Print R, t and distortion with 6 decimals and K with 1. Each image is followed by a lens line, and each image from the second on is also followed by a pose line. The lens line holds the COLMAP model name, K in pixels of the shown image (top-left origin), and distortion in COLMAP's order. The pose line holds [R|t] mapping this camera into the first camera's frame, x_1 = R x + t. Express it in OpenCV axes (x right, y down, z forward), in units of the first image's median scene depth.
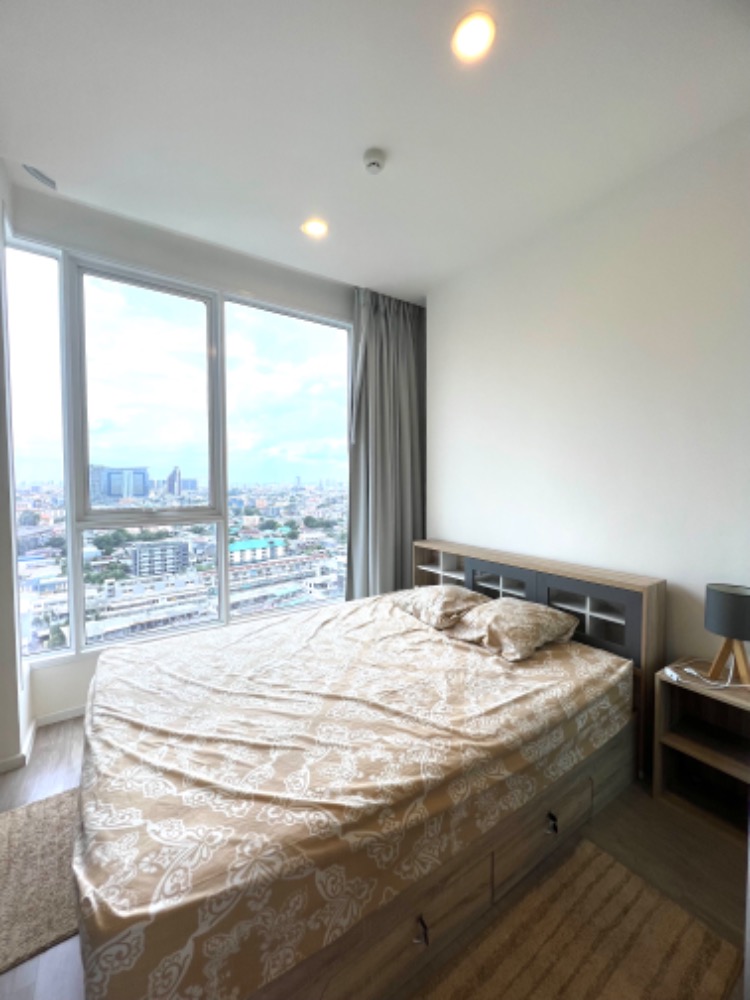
lens RADIAL K [[402.0, 0, 377.2], [0, 402.0, 499.9], [0, 0, 1]] dist [-0.002596, 0.000204]
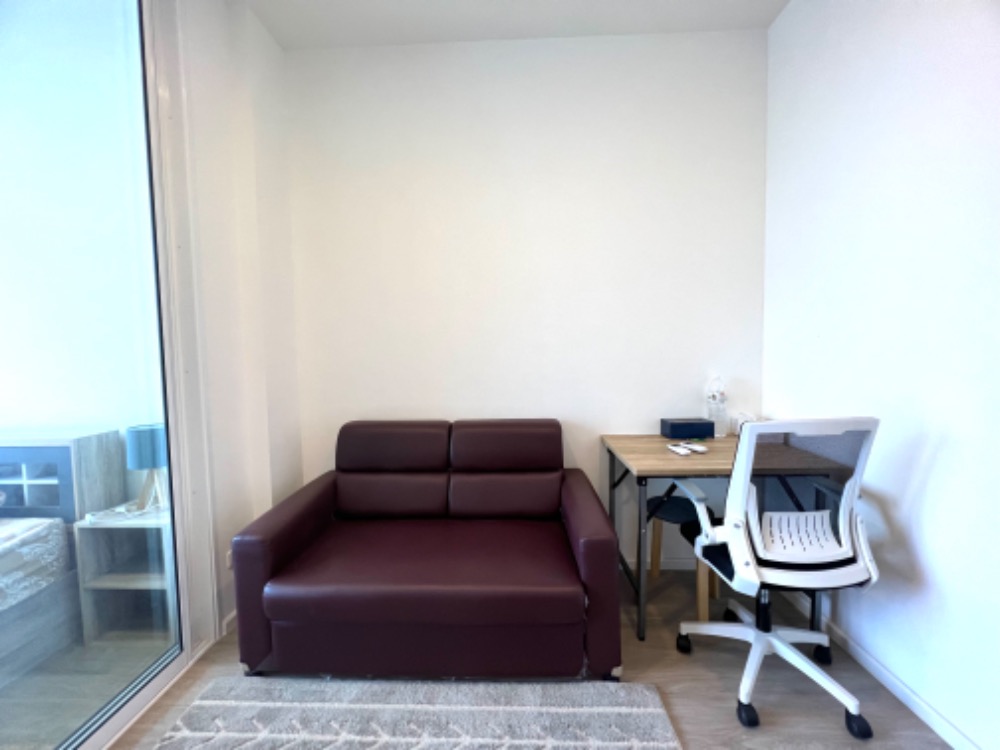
lens RADIAL K [[402.0, 0, 502.3], [0, 402.0, 369.4], [0, 0, 1]] dist [-0.002596, 0.000204]
pose [[0.582609, -0.058281, 0.810660, 0.710977], [0.051617, 0.998065, 0.034658, 0.093613], [-0.811112, 0.021652, 0.584490, -0.607854]]
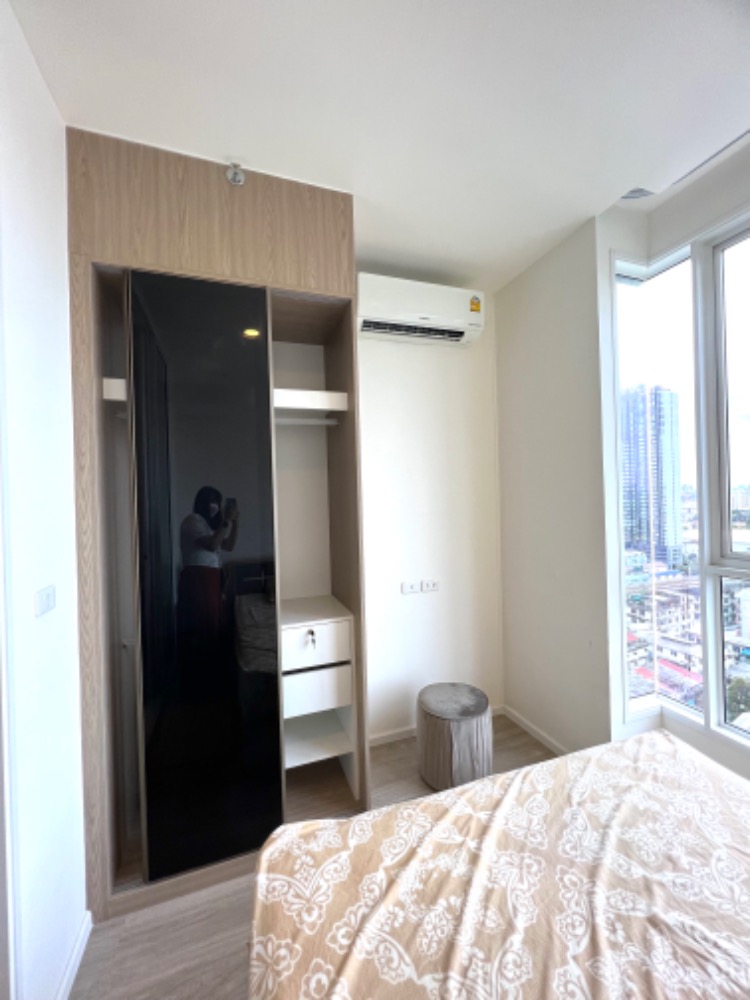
lens RADIAL K [[402.0, 0, 375.6], [0, 402.0, 497.6], [0, 0, 1]] dist [-0.002596, 0.000204]
pose [[-0.245448, 0.013036, -0.969322, 0.377045], [-0.016786, 0.999703, 0.017695, -0.158473], [0.969264, 0.020614, -0.245156, 1.026329]]
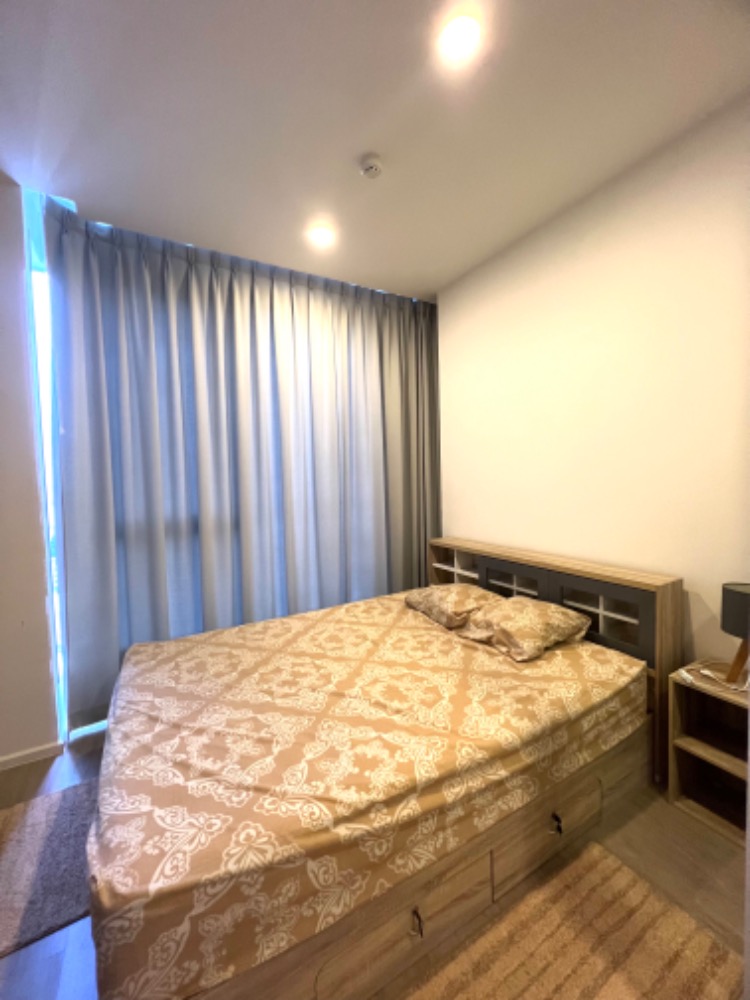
lens RADIAL K [[402.0, 0, 377.8], [0, 402.0, 500.7], [0, 0, 1]] dist [-0.002596, 0.000204]
pose [[0.997400, -0.017799, -0.069830, 0.088228], [0.018525, 0.999781, 0.009762, -0.015720], [0.069641, -0.011030, 0.997511, -0.016257]]
